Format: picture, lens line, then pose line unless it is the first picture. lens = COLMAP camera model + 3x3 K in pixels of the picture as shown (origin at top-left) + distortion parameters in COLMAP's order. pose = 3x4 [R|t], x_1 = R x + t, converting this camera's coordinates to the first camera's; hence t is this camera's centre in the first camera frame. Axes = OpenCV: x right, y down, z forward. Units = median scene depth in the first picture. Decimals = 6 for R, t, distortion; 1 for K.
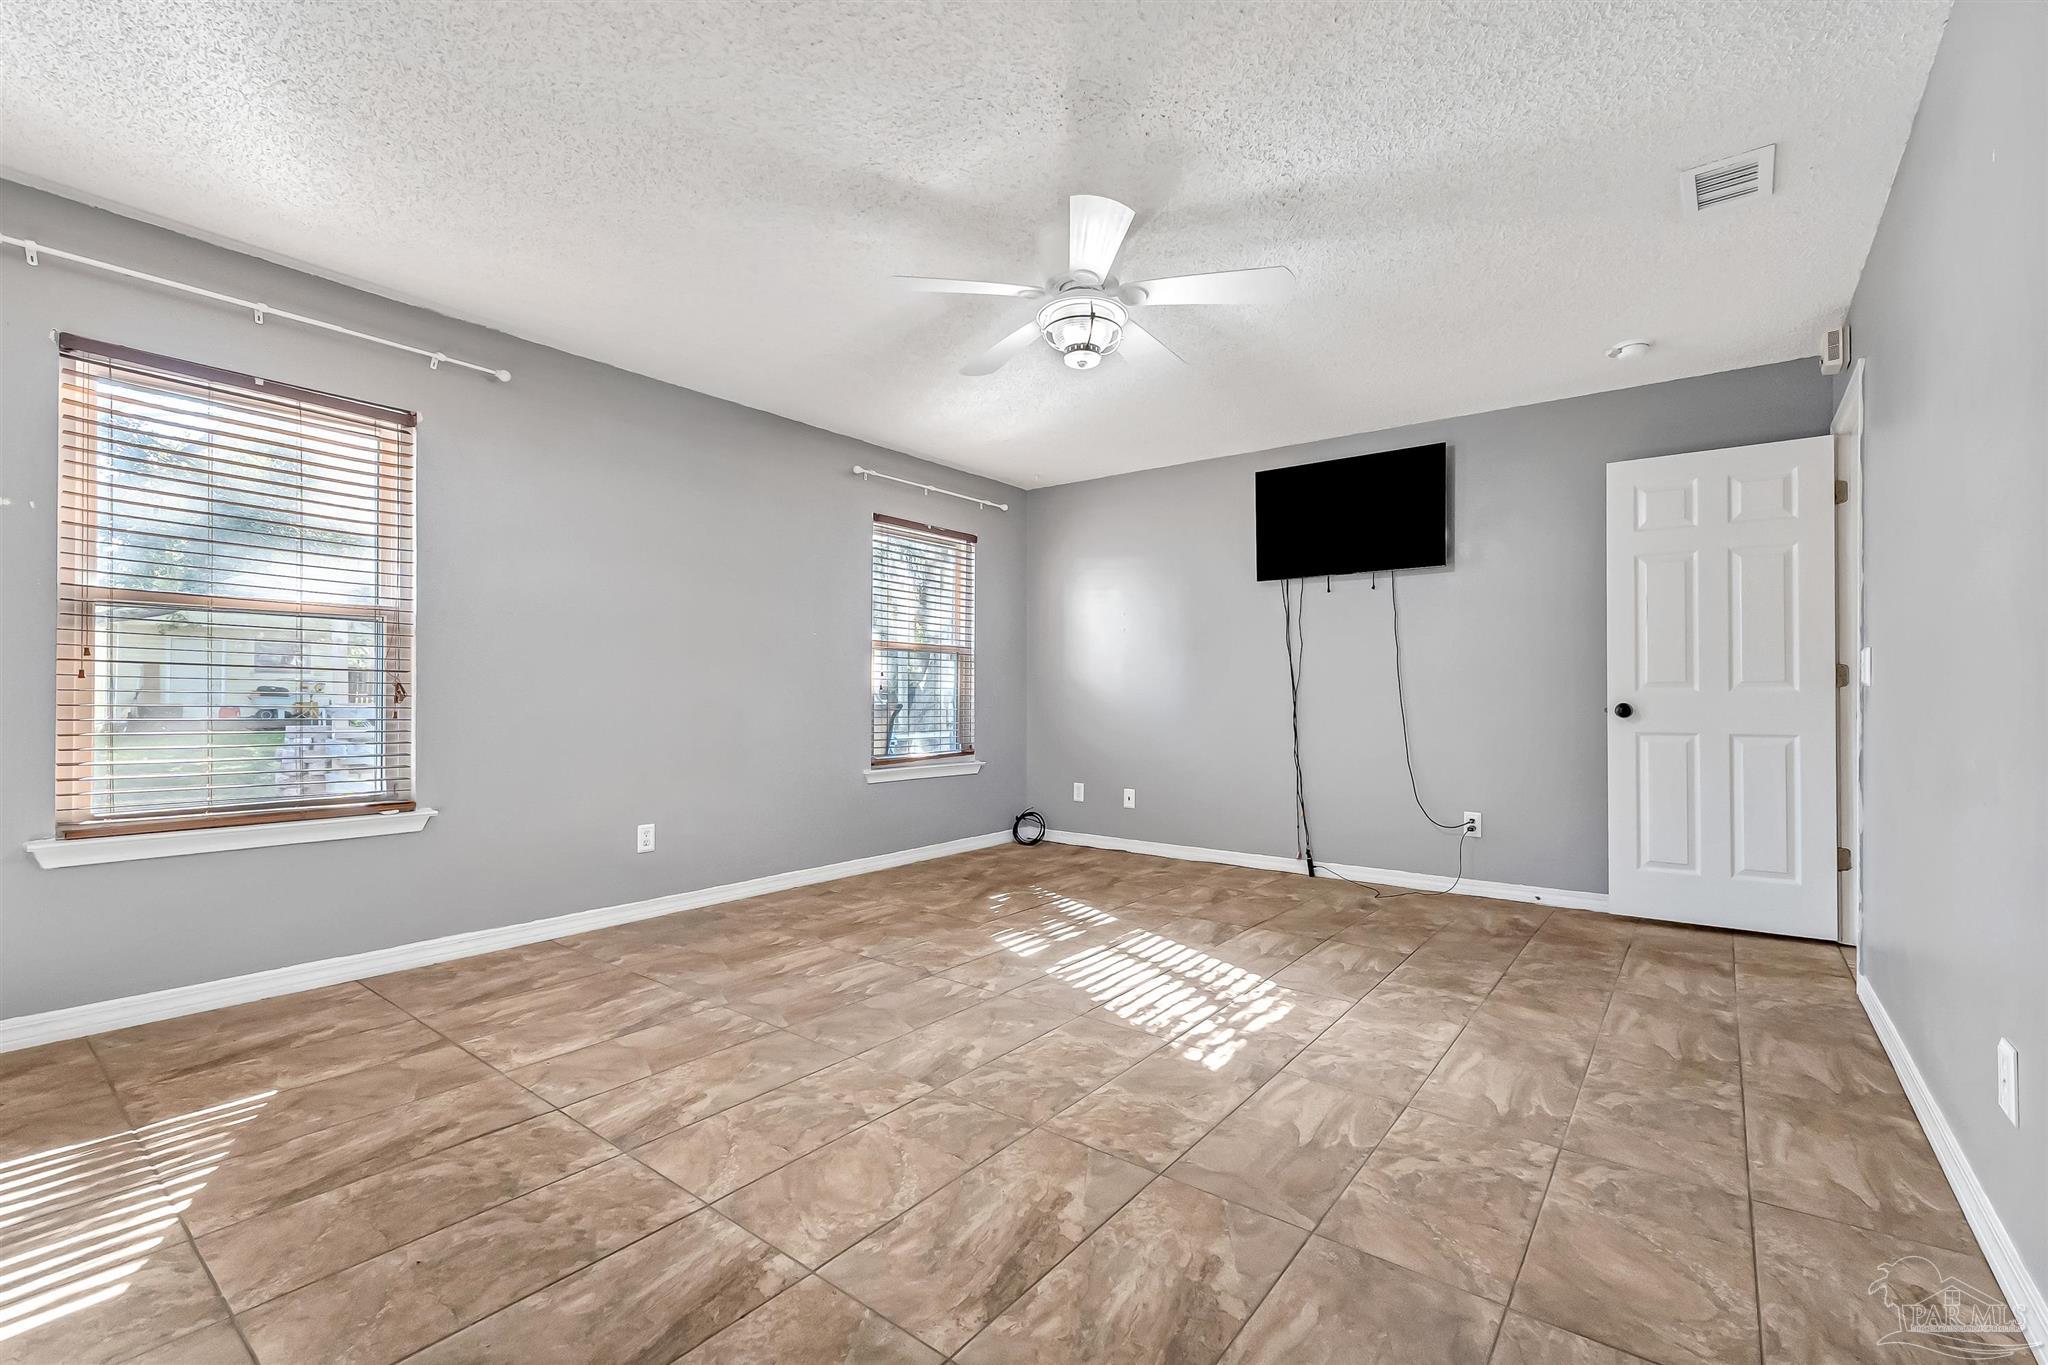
lens RADIAL K [[871.9, 0, 1039.0], [0, 871.9, 674.5], [0, 0, 1]] dist [-0.002791, 0.000181]
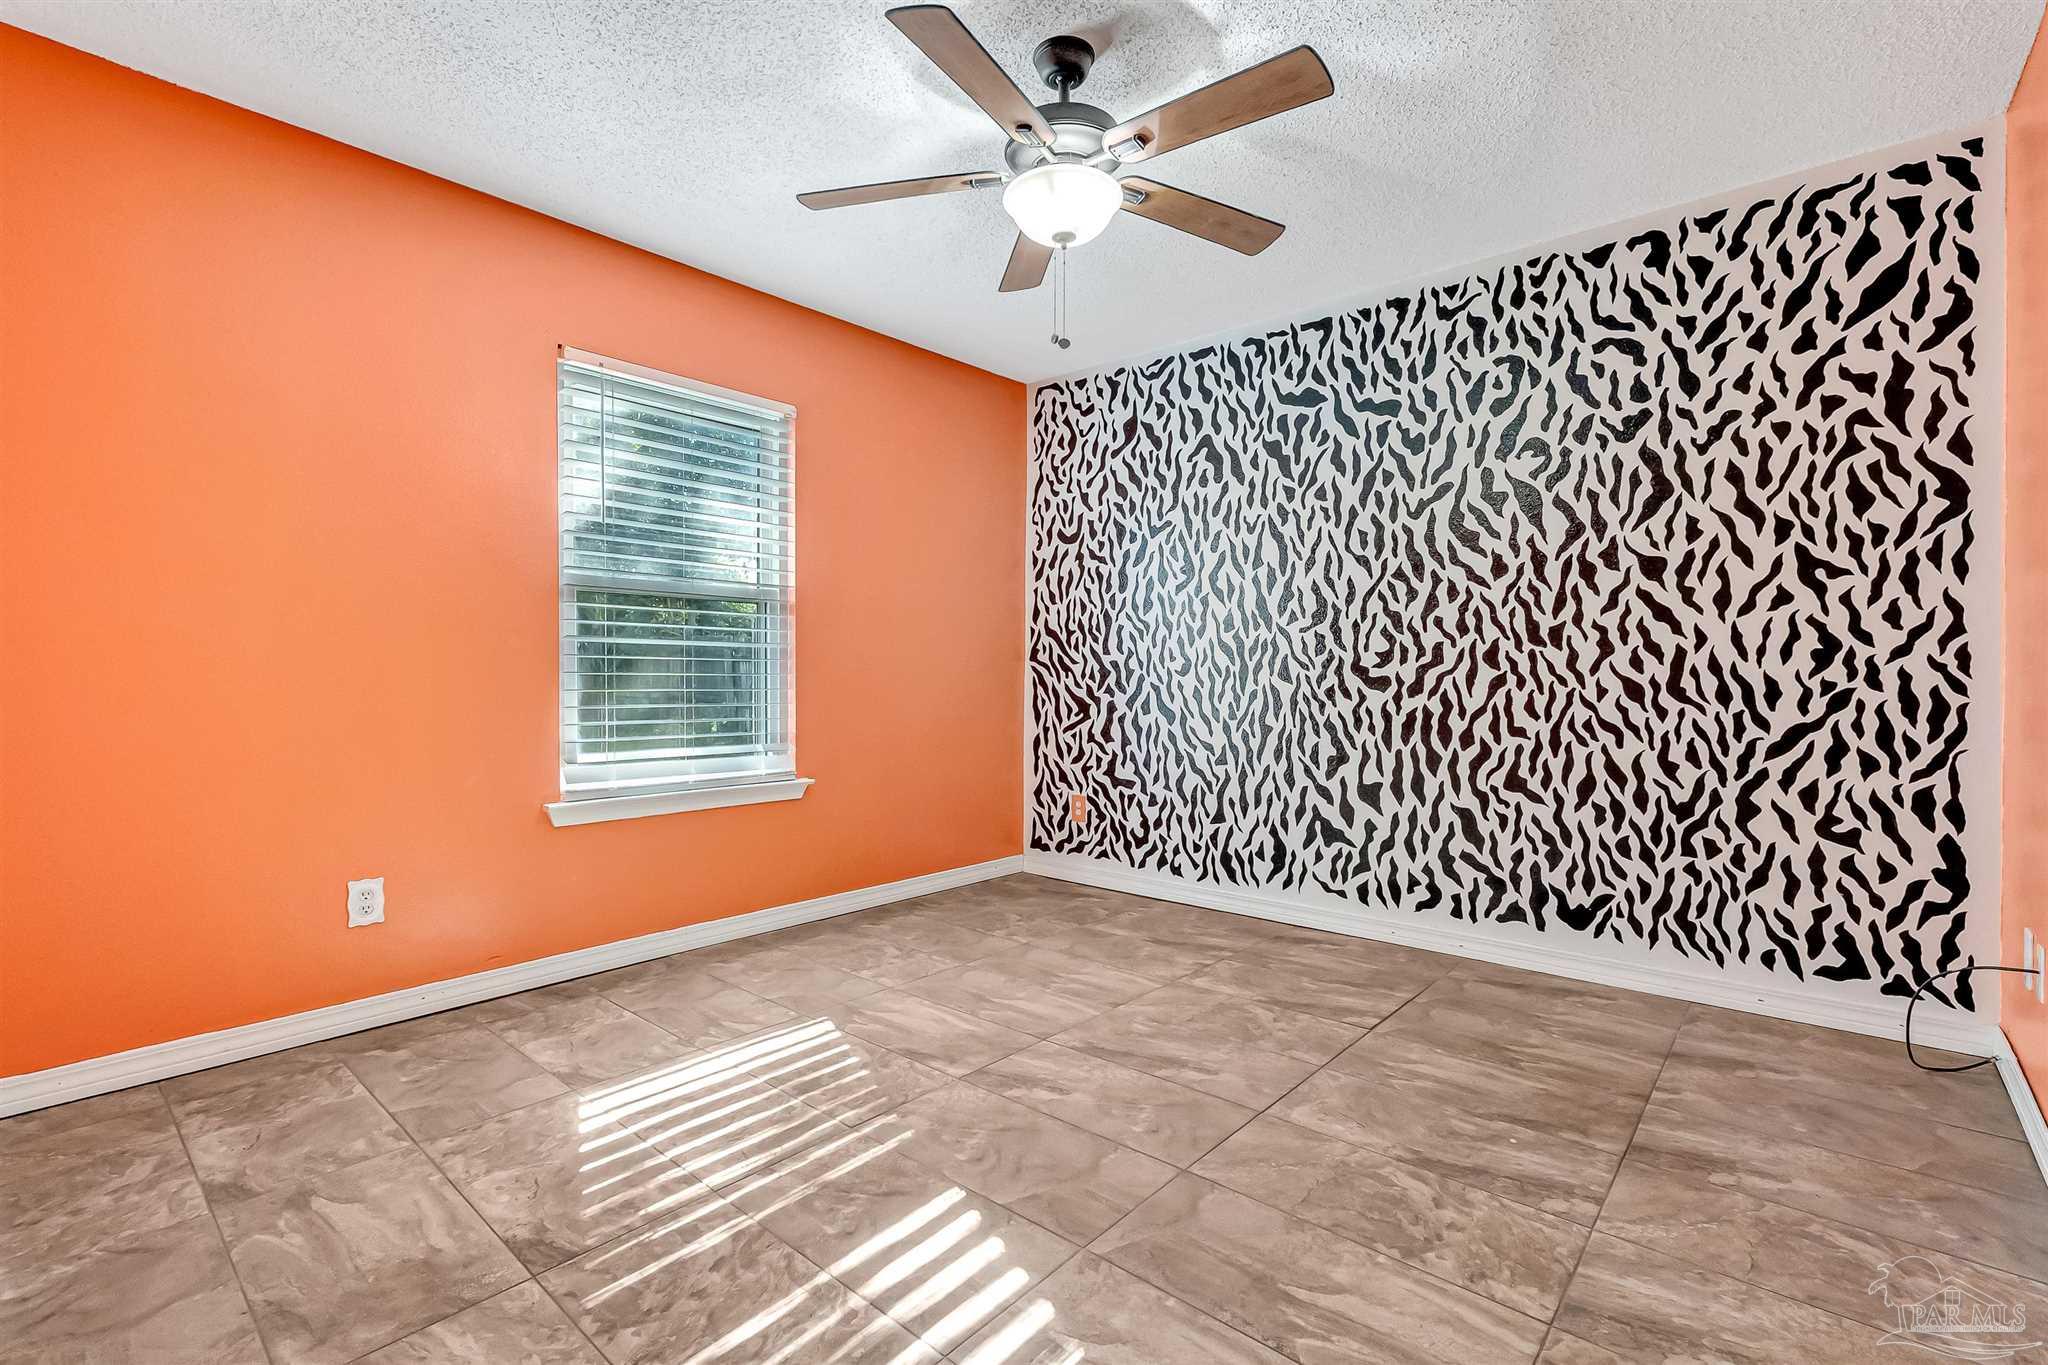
lens RADIAL K [[871.9, 0, 1039.0], [0, 871.9, 674.5], [0, 0, 1]] dist [-0.002791, 0.000181]
pose [[-0.057343, -0.010655, -0.998298, 0.537810], [0.026440, 0.999576, -0.012187, 0.017442], [0.998004, -0.027094, -0.057037, 0.712553]]
